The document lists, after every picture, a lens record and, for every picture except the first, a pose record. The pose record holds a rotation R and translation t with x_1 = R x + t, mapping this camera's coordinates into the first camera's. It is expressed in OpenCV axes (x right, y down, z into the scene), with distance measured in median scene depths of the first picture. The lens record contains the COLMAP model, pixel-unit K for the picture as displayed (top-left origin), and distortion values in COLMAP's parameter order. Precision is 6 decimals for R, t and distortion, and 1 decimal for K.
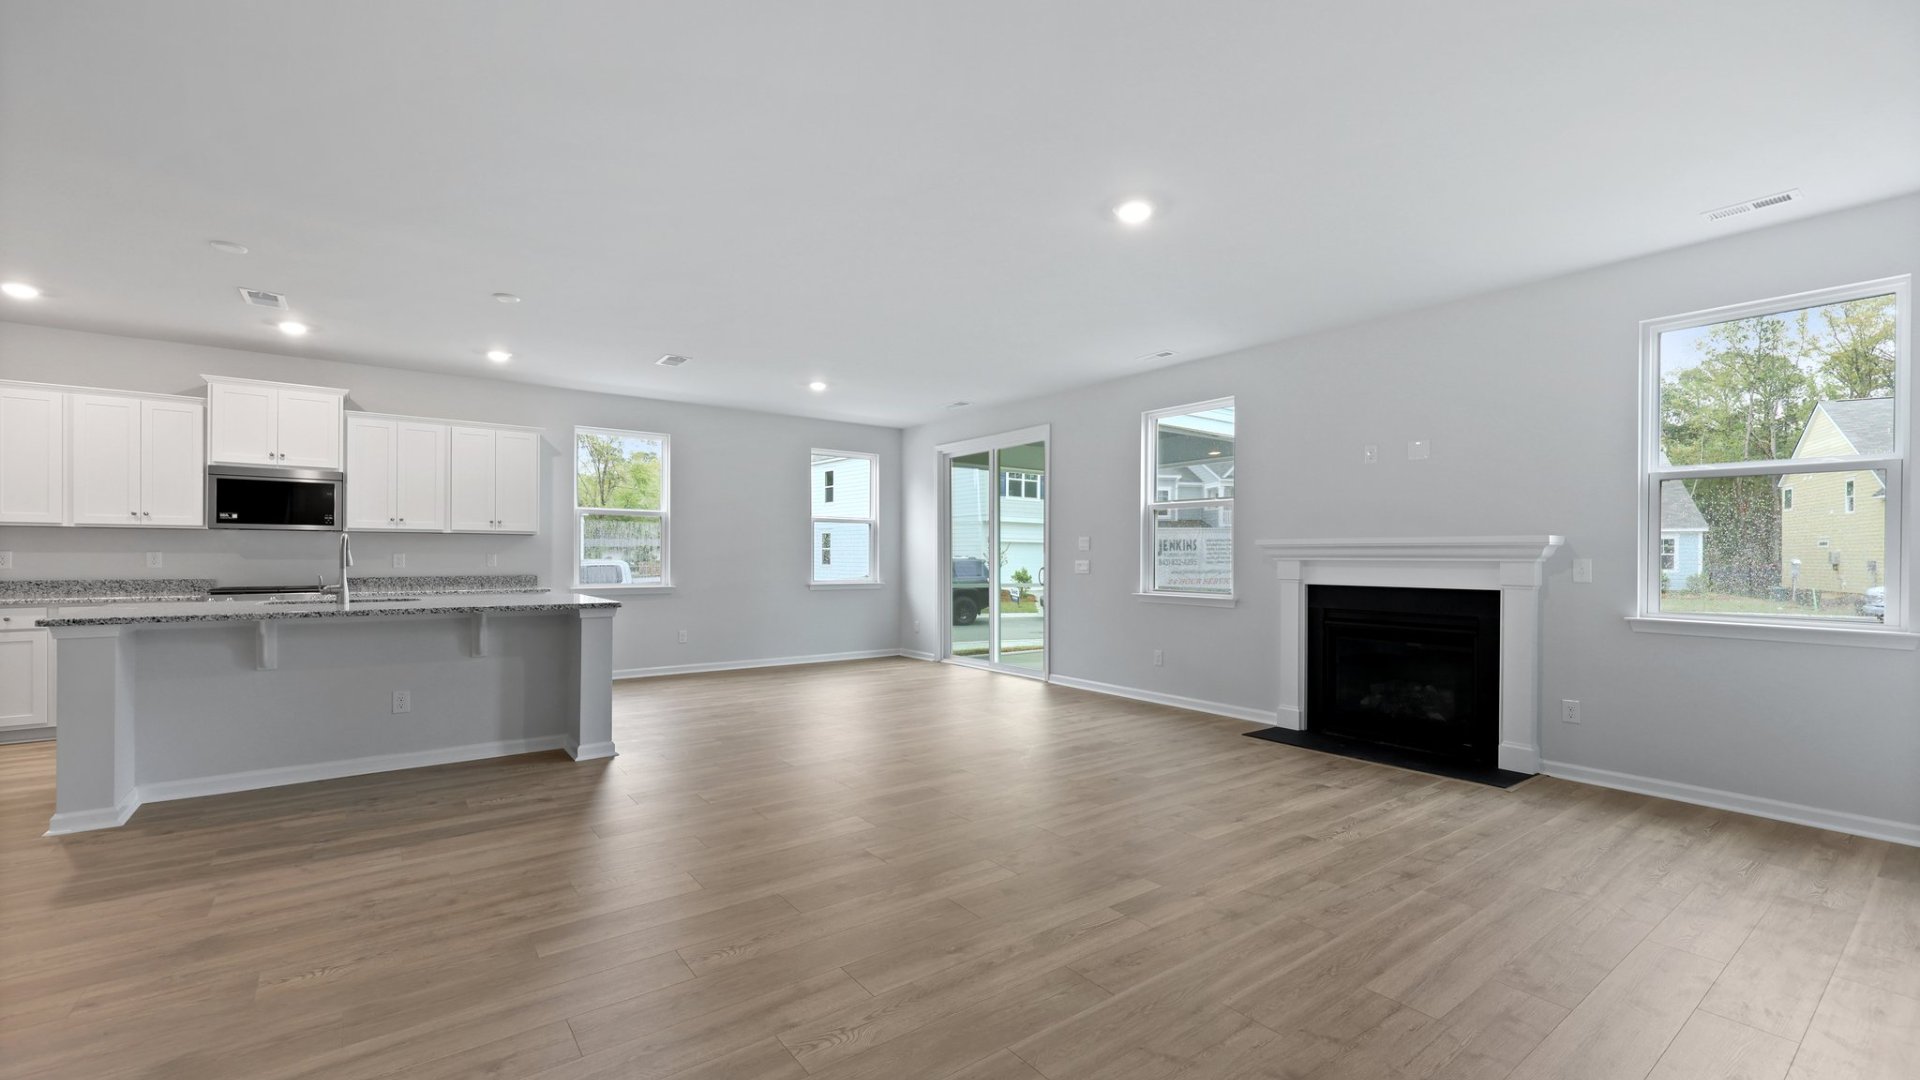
lens RADIAL K [[786.0, 0, 946.2], [0, 786.0, 555.1], [0, 0, 1]] dist [0.004476, -0.000689]
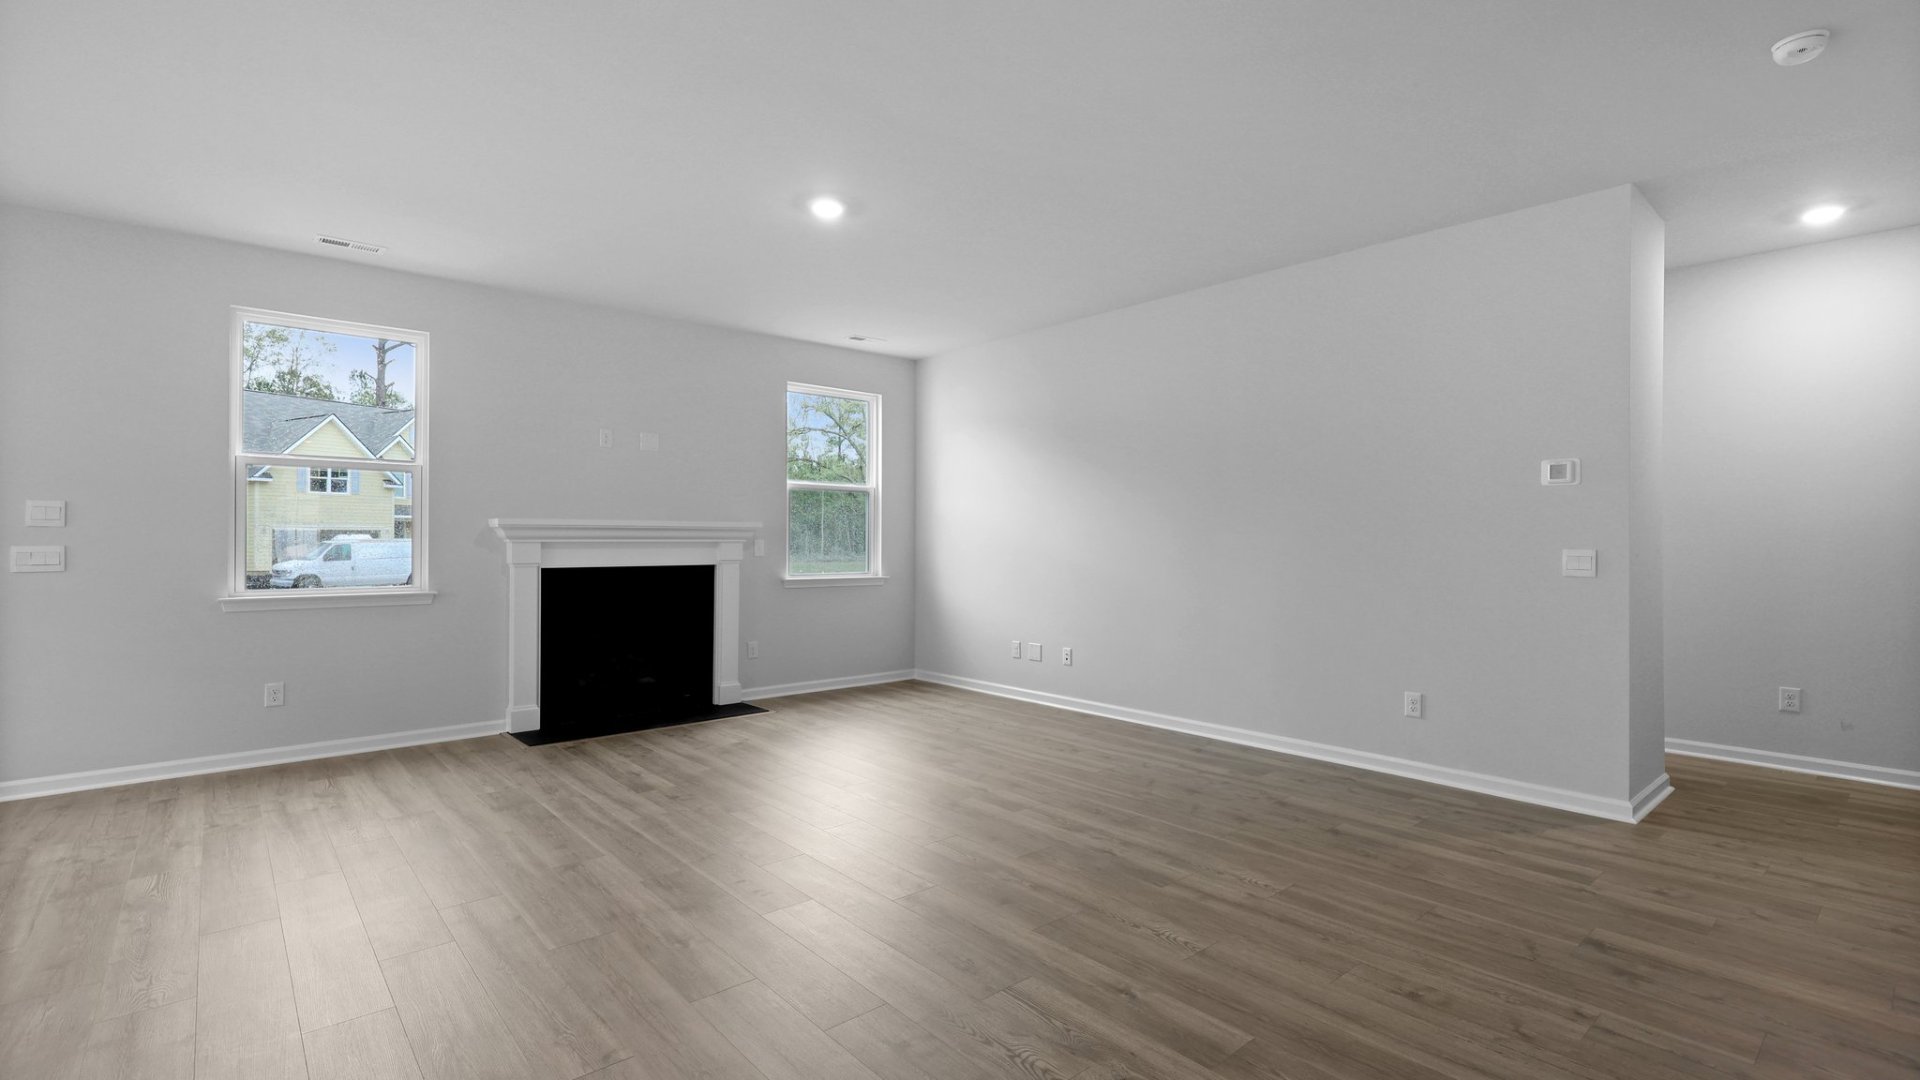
lens RADIAL K [[868.4, 0, 970.9], [0, 868.4, 527.5], [0, 0, 1]] dist [0.004079, 0.000338]
pose [[-0.080522, 0.006356, 0.996733, -0.588931], [-0.005844, 0.999959, -0.006849, -0.006319], [-0.996736, -0.006377, -0.080482, 0.573387]]
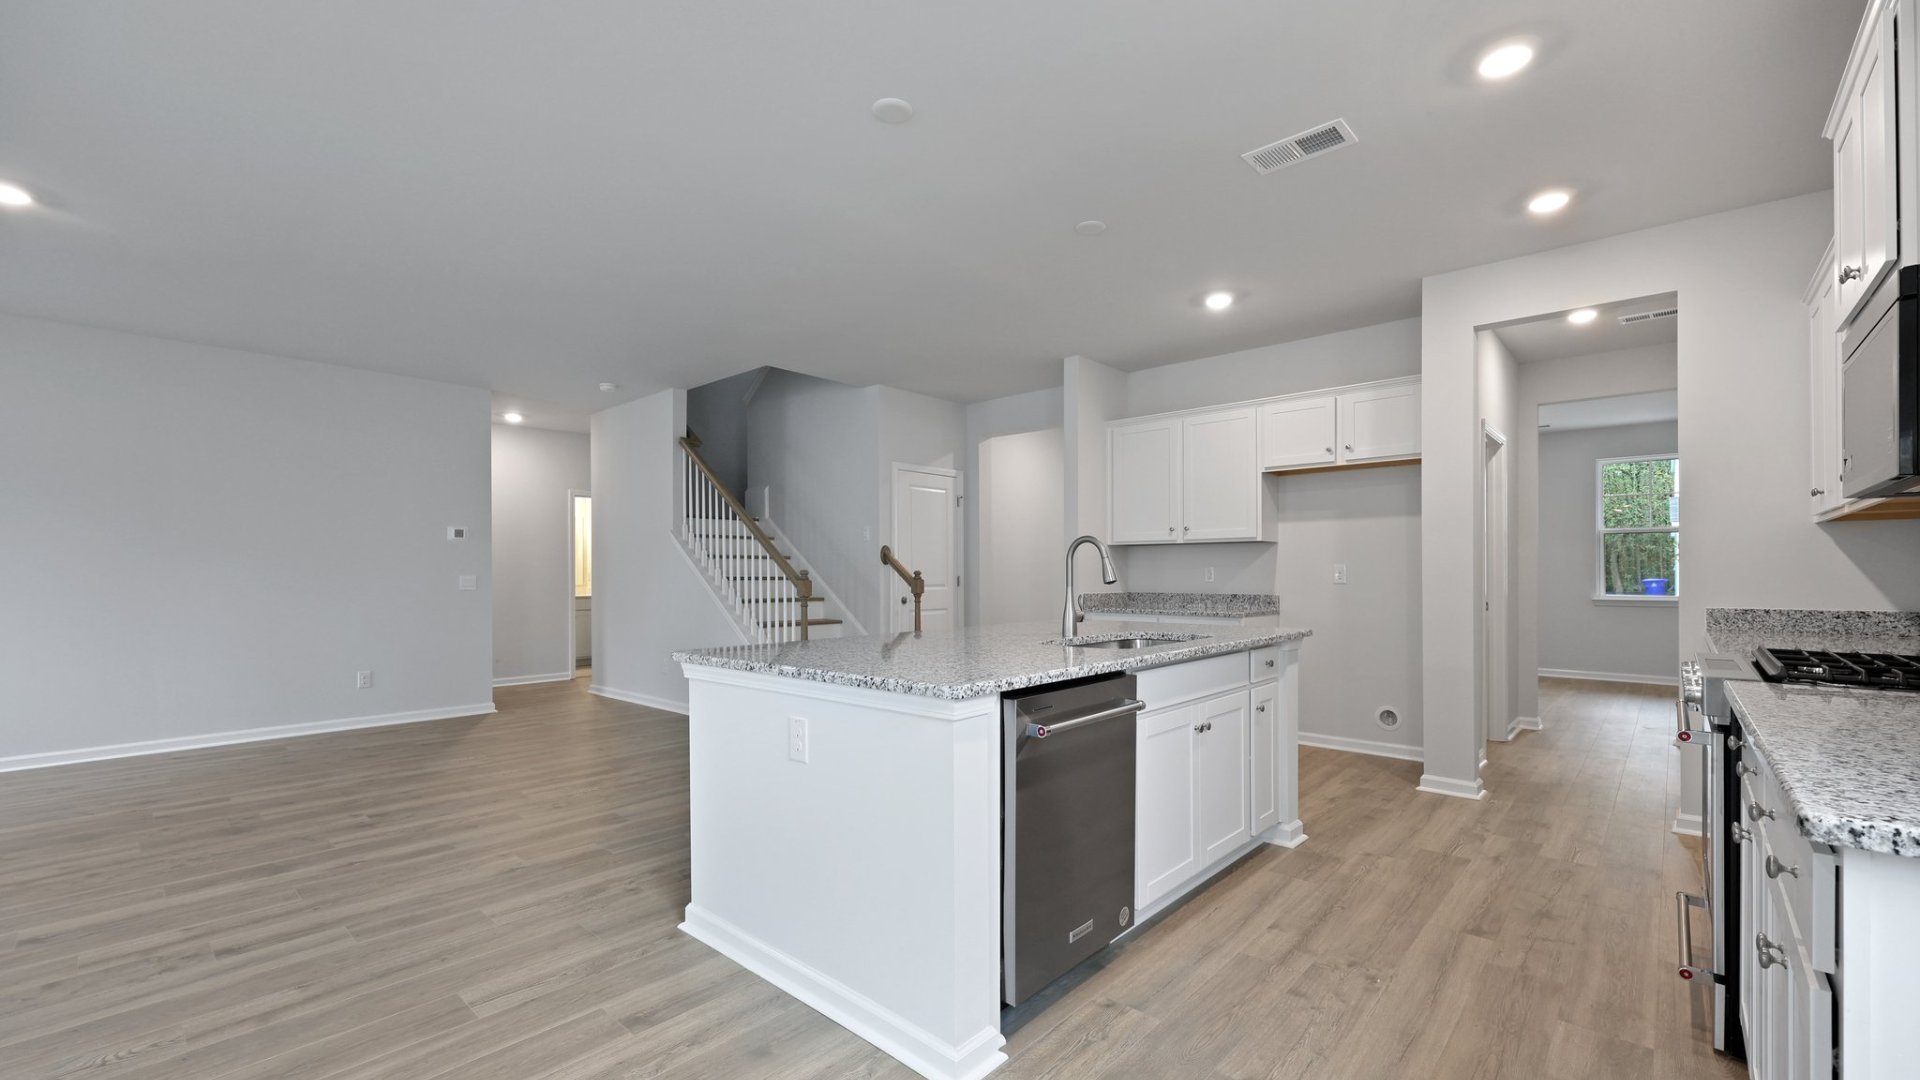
lens RADIAL K [[786.0, 0, 968.6], [0, 786.0, 570.2], [0, 0, 1]] dist [0.004476, -0.000689]
pose [[-0.977427, -0.001428, -0.211270, -0.420348], [0.000812, 0.999944, -0.010513, 0.009158], [0.211274, -0.010447, -0.977371, 1.346530]]
